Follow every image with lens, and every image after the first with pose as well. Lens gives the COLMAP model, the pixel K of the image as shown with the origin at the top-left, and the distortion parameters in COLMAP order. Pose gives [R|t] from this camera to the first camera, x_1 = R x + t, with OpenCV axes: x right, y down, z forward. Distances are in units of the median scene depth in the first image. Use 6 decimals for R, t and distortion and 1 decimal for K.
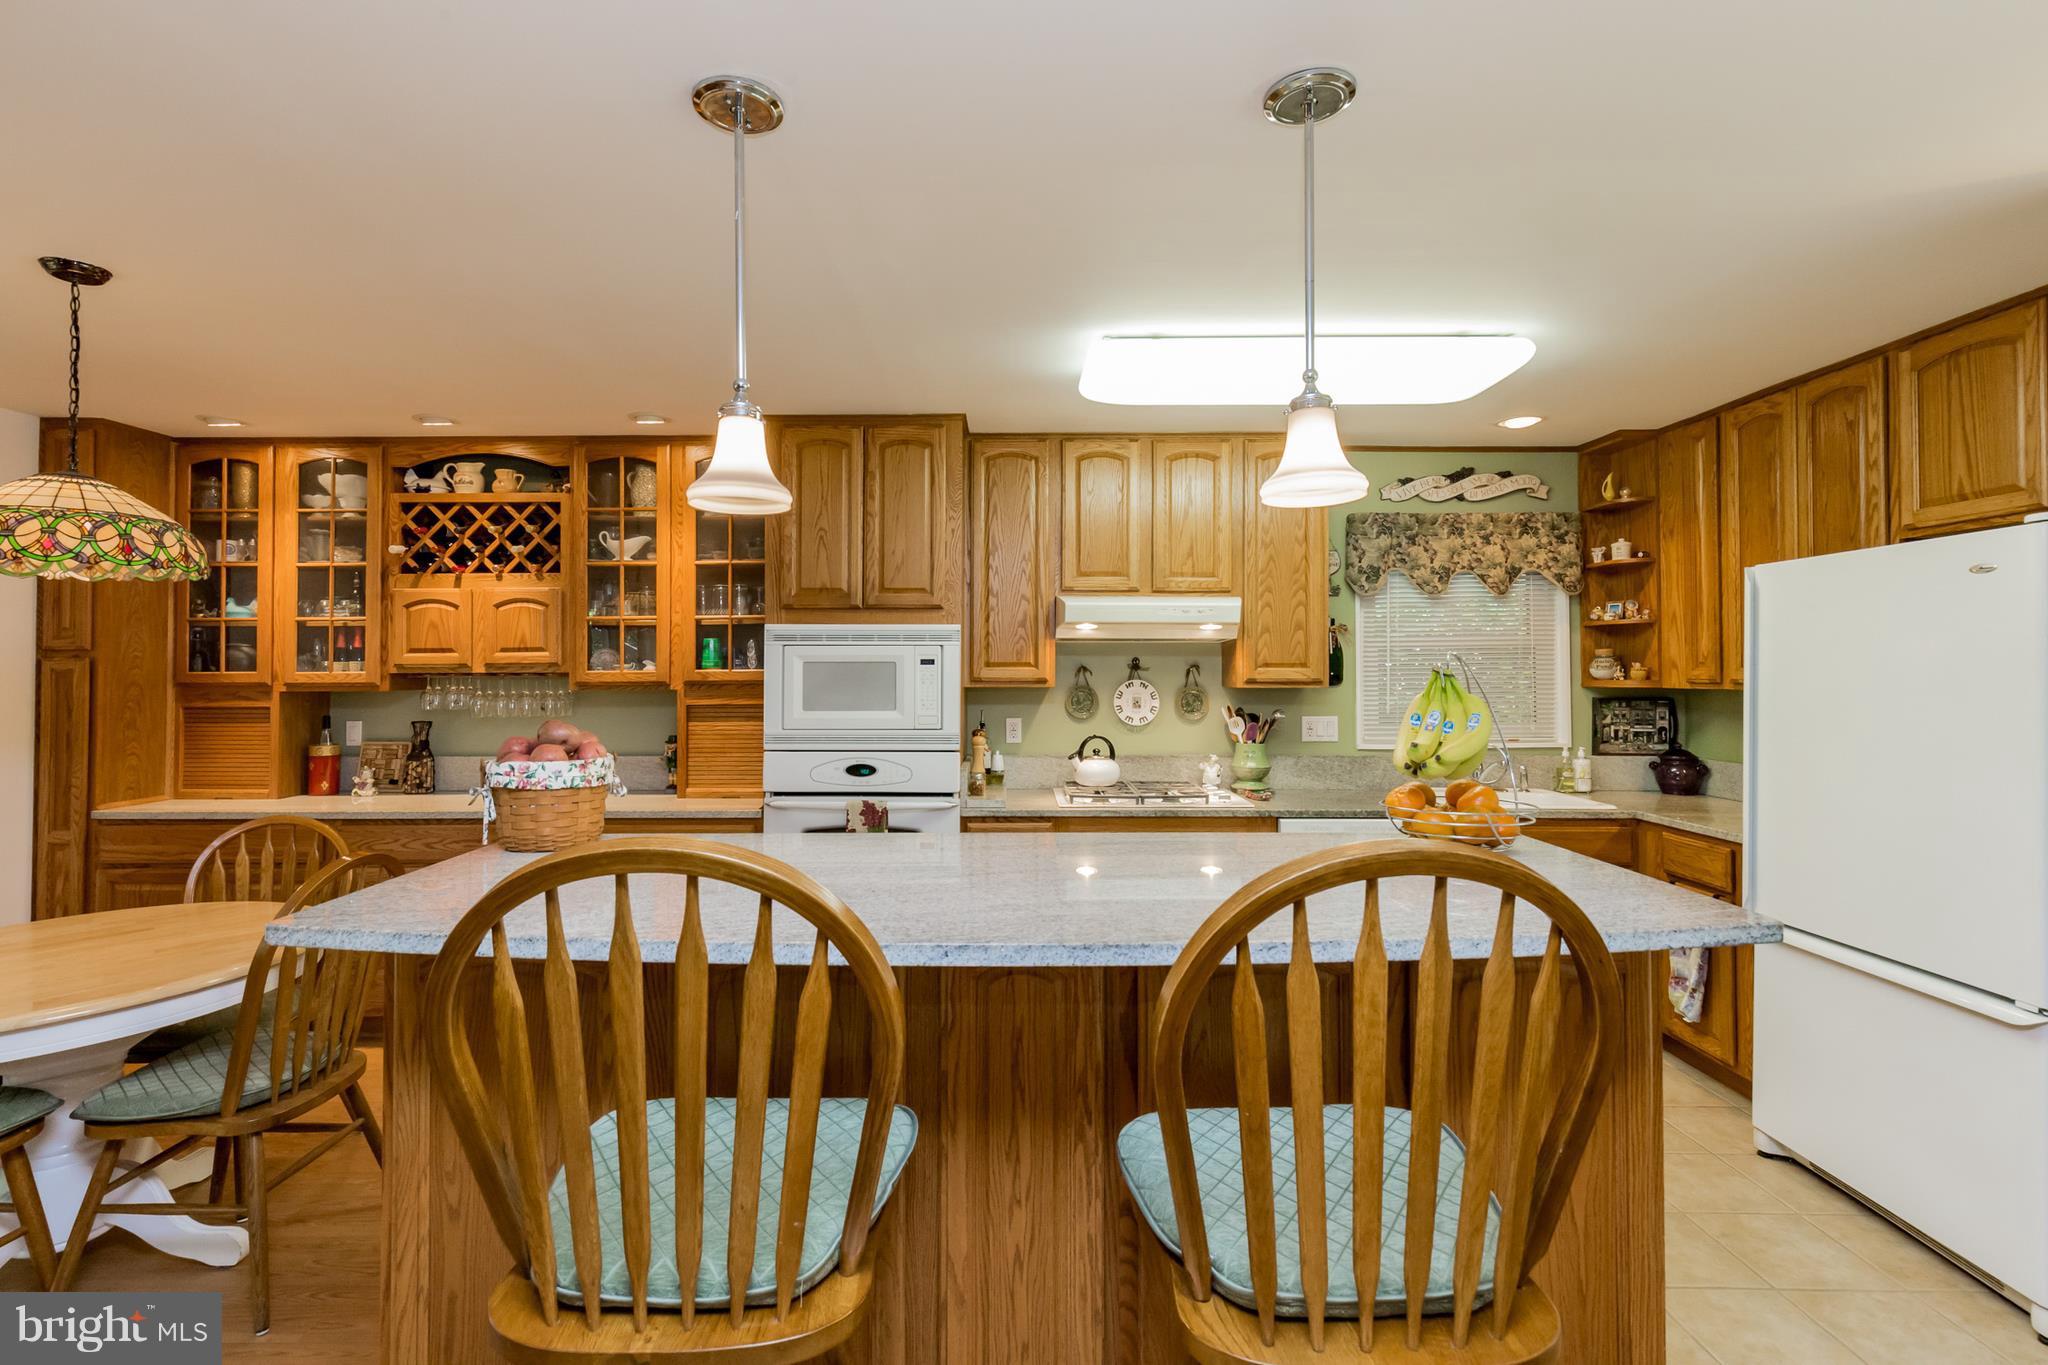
lens RADIAL K [[947.0, 0, 1011.4], [0, 947.0, 656.2], [0, 0, 1]] dist [0.003532, 0.000407]
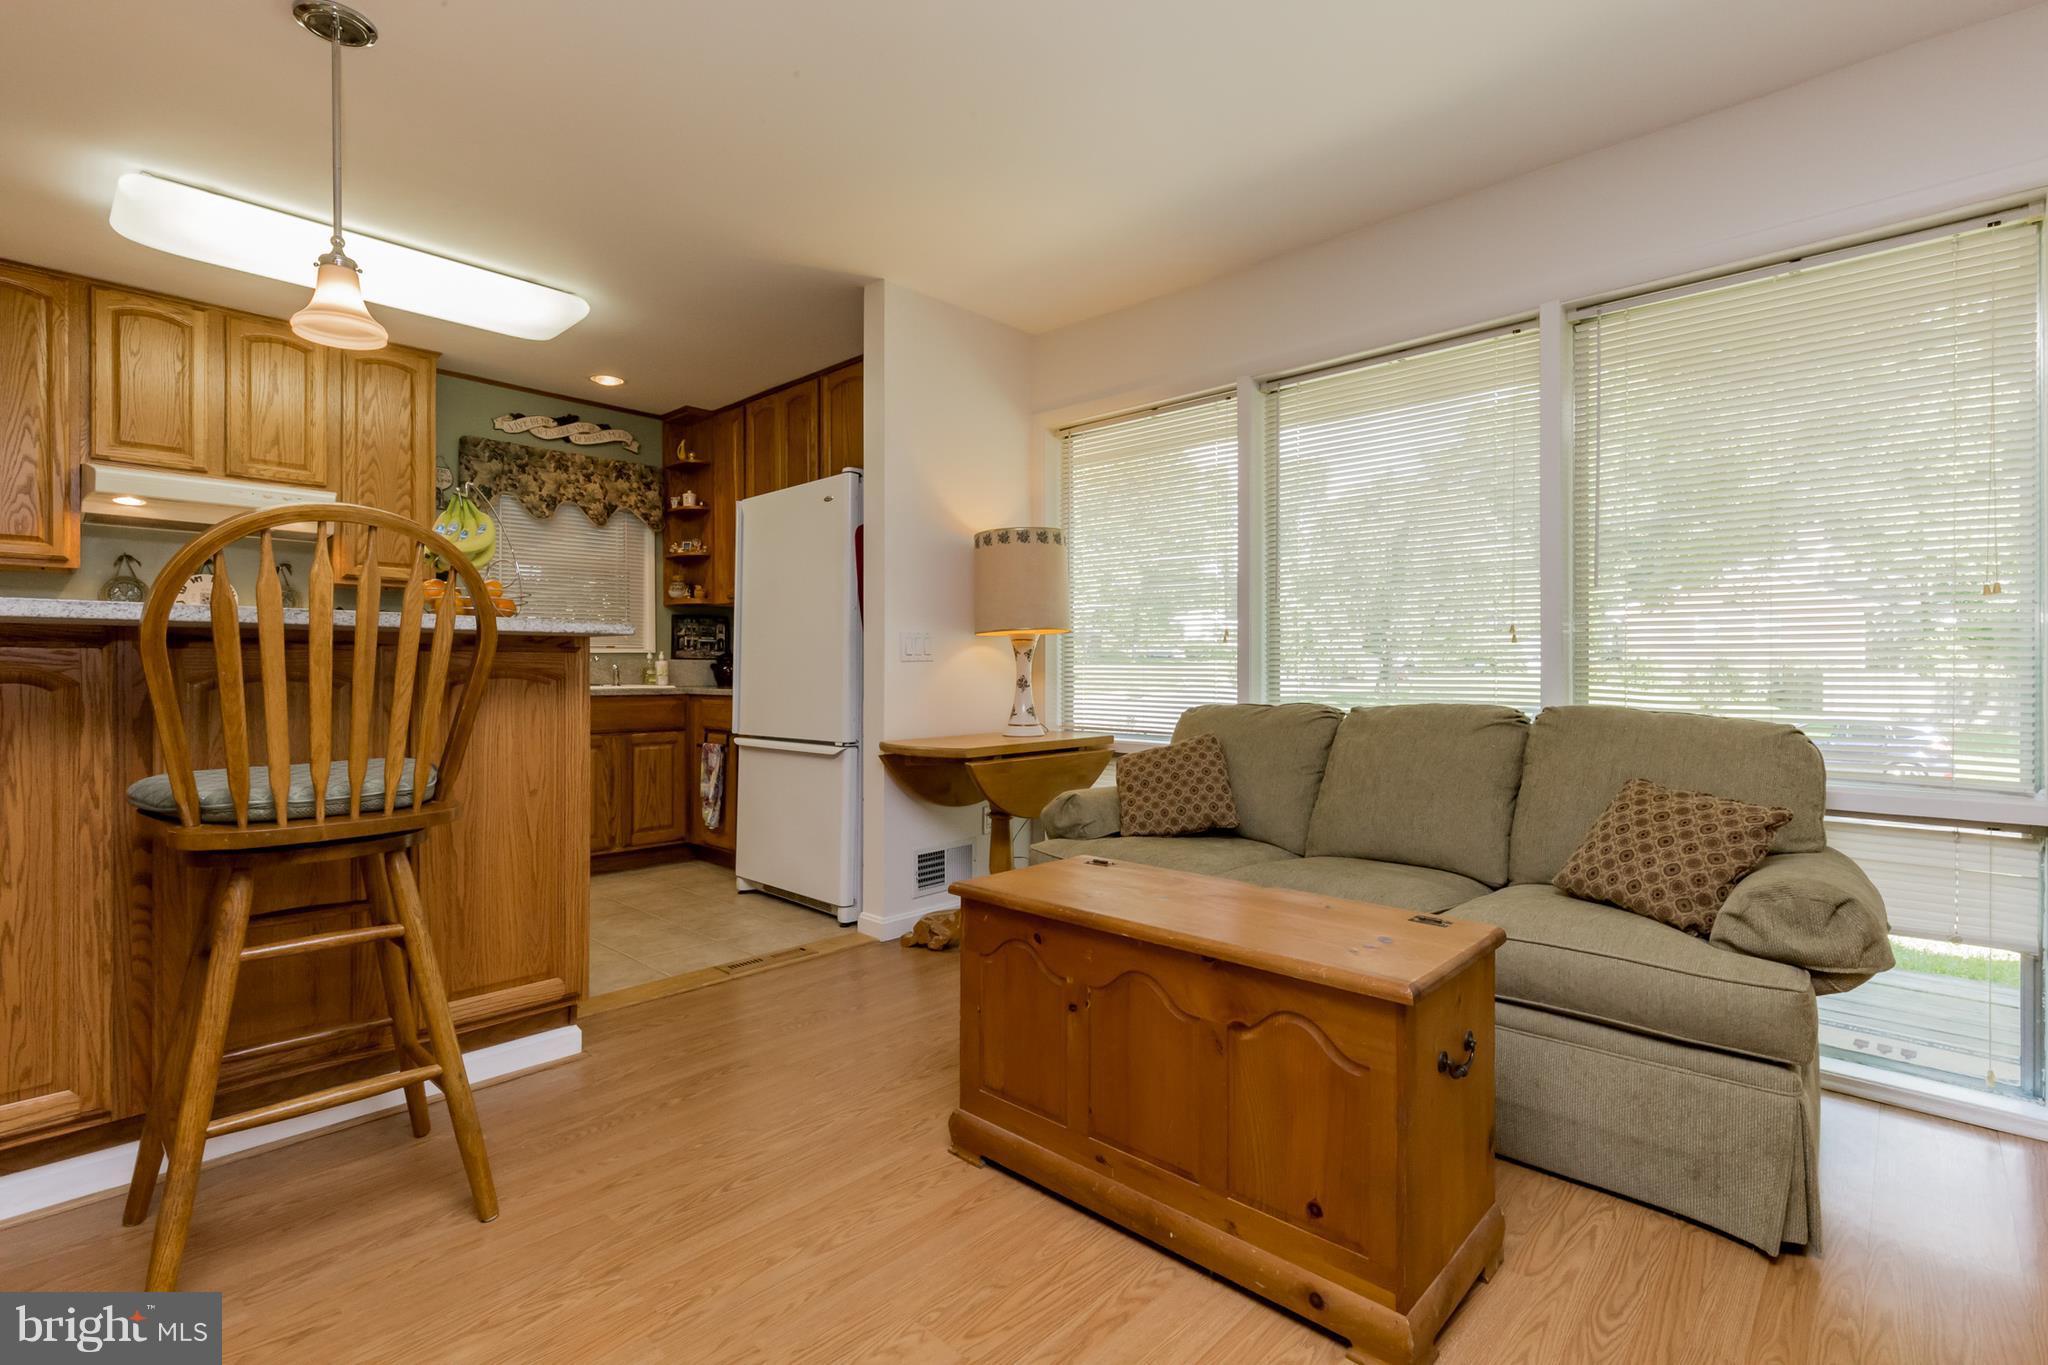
lens RADIAL K [[947.8, 0, 1024.0], [0, 947.8, 682.5], [0, 0, 1]] dist [0.000973, 0.001166]
pose [[0.685761, -0.001834, 0.727825, 0.005590], [-0.015761, 0.999725, 0.017369, 0.119952], [-0.727656, -0.023382, 0.685543, -0.260930]]
